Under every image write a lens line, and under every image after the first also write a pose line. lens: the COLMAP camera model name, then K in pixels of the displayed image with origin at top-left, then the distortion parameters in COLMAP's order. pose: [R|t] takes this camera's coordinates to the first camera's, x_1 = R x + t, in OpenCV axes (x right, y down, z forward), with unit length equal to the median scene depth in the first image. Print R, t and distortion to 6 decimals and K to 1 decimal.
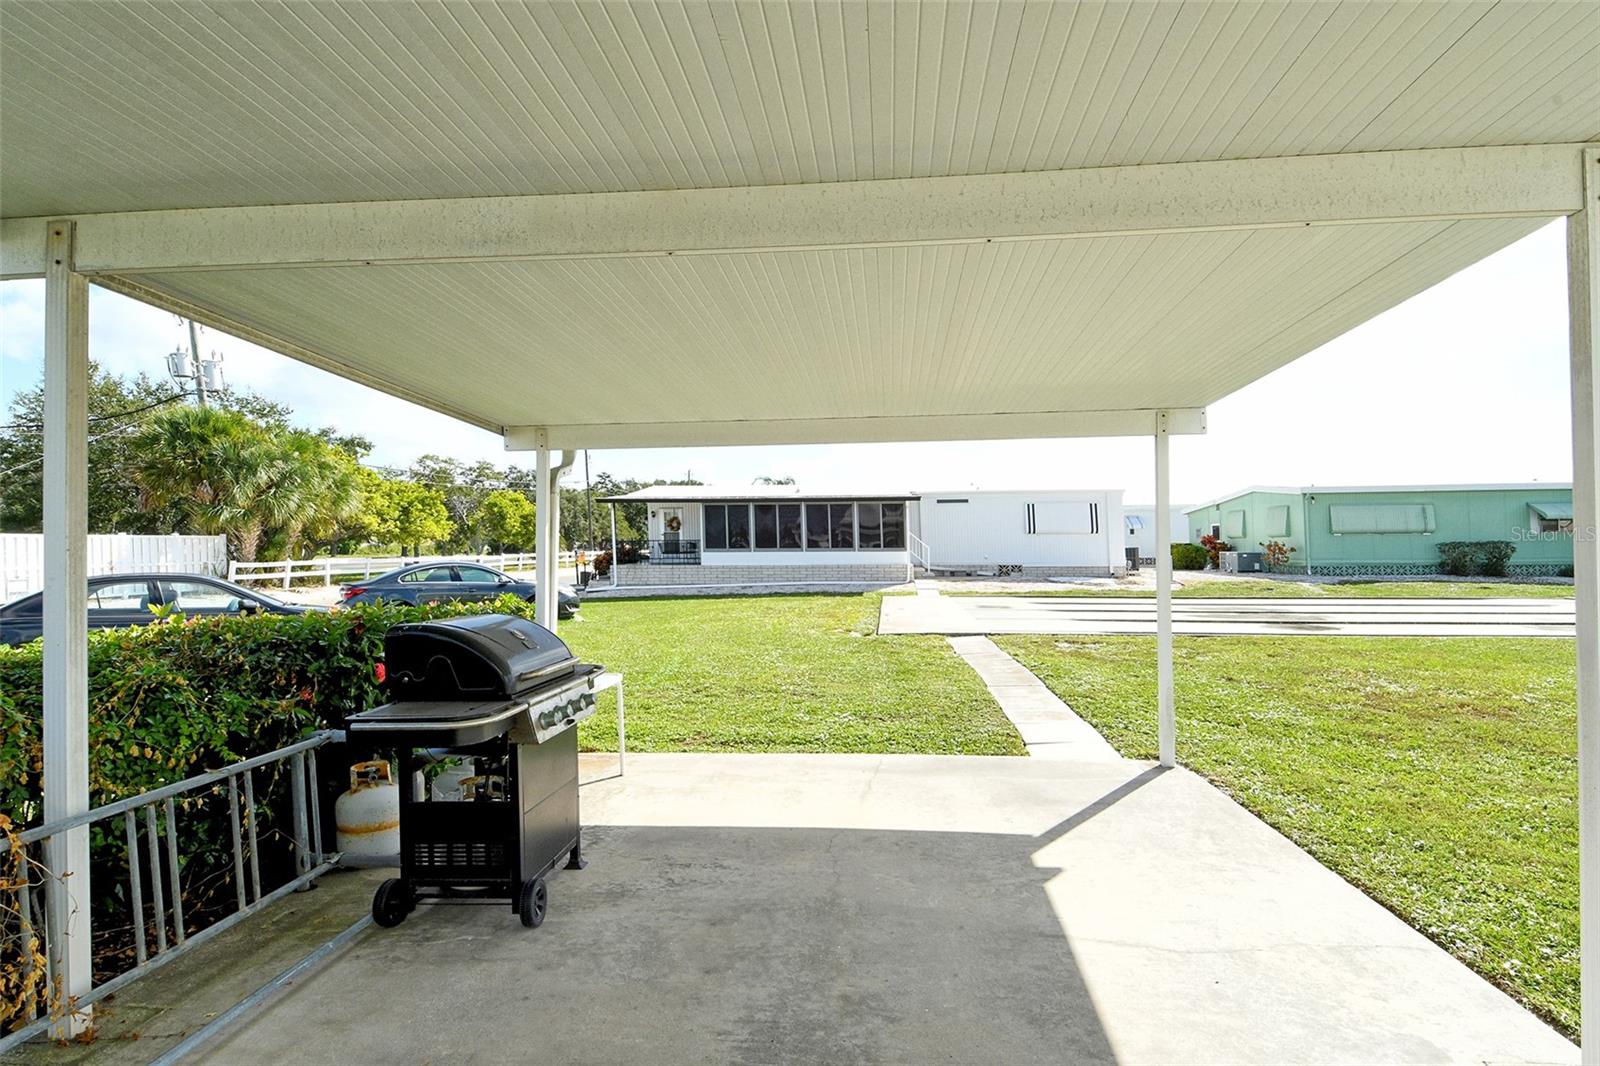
lens RADIAL K [[836.6, 0, 795.0], [0, 836.6, 544.1], [0, 0, 1]] dist [0.018486, -0.014910]
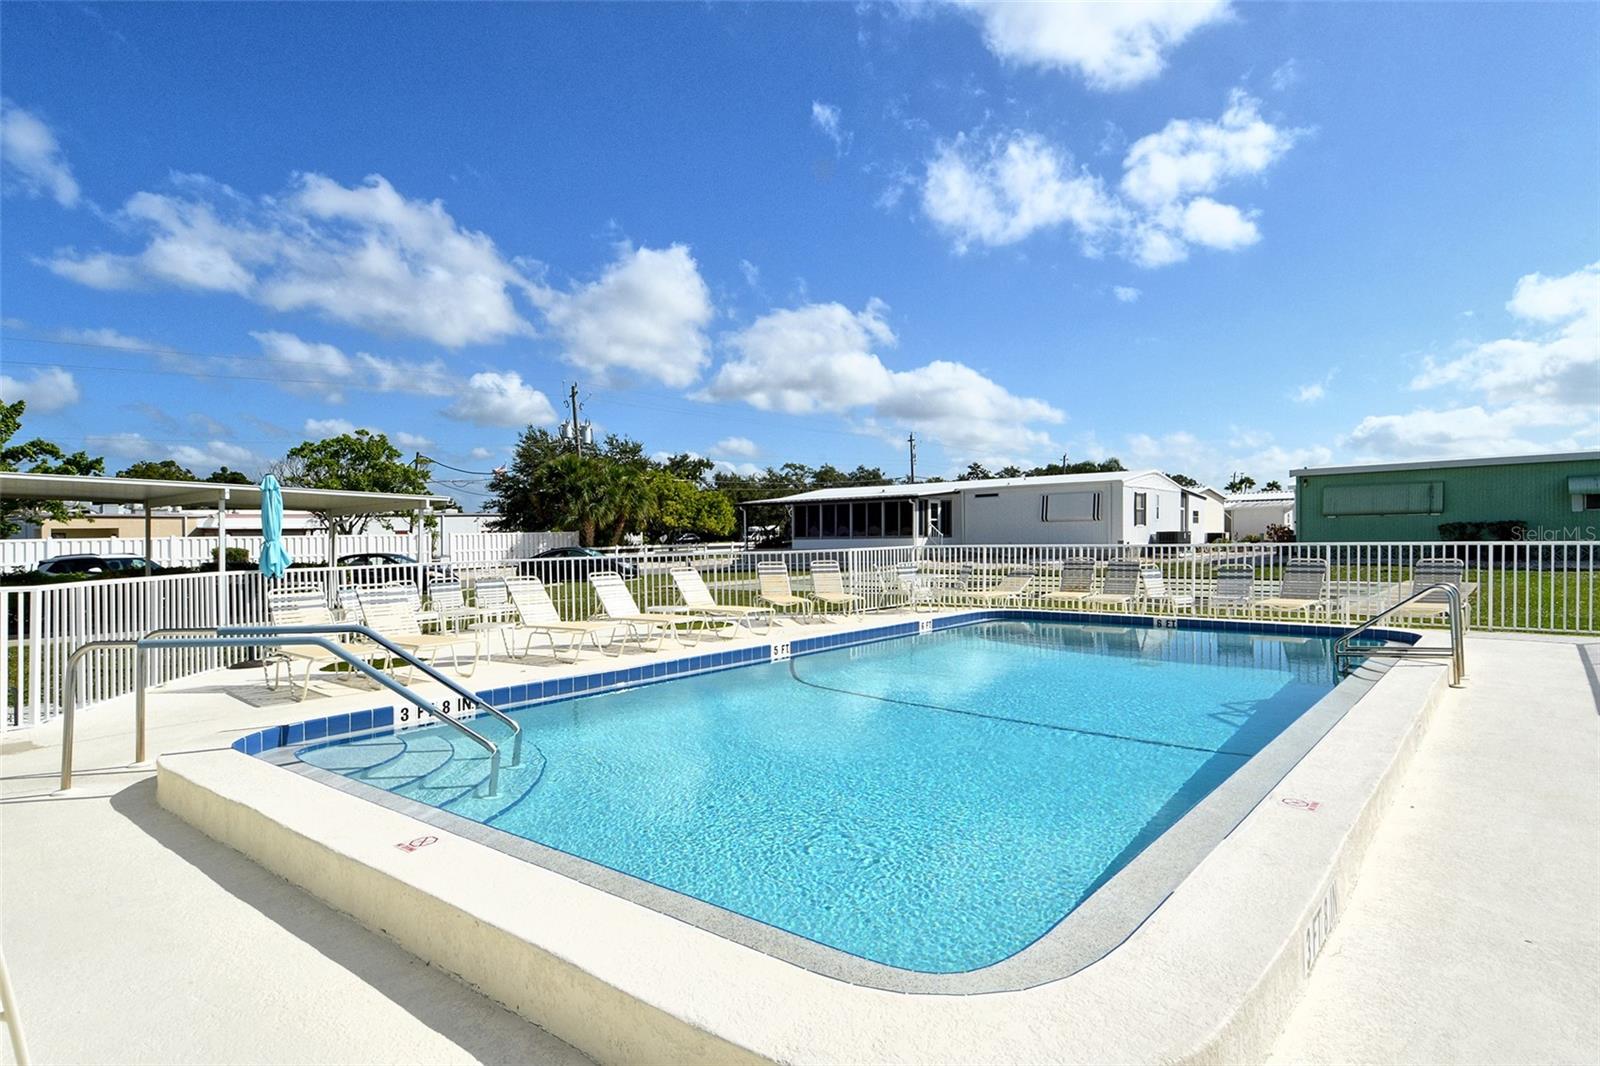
lens RADIAL K [[836.6, 0, 798.1], [0, 836.6, 541.8], [0, 0, 1]] dist [0.018486, -0.014910]
pose [[0.830787, -0.005786, -0.556561, 0.677774], [0.013803, 0.999853, 0.010209, -0.000944], [0.556420, -0.016164, 0.830744, -0.164211]]
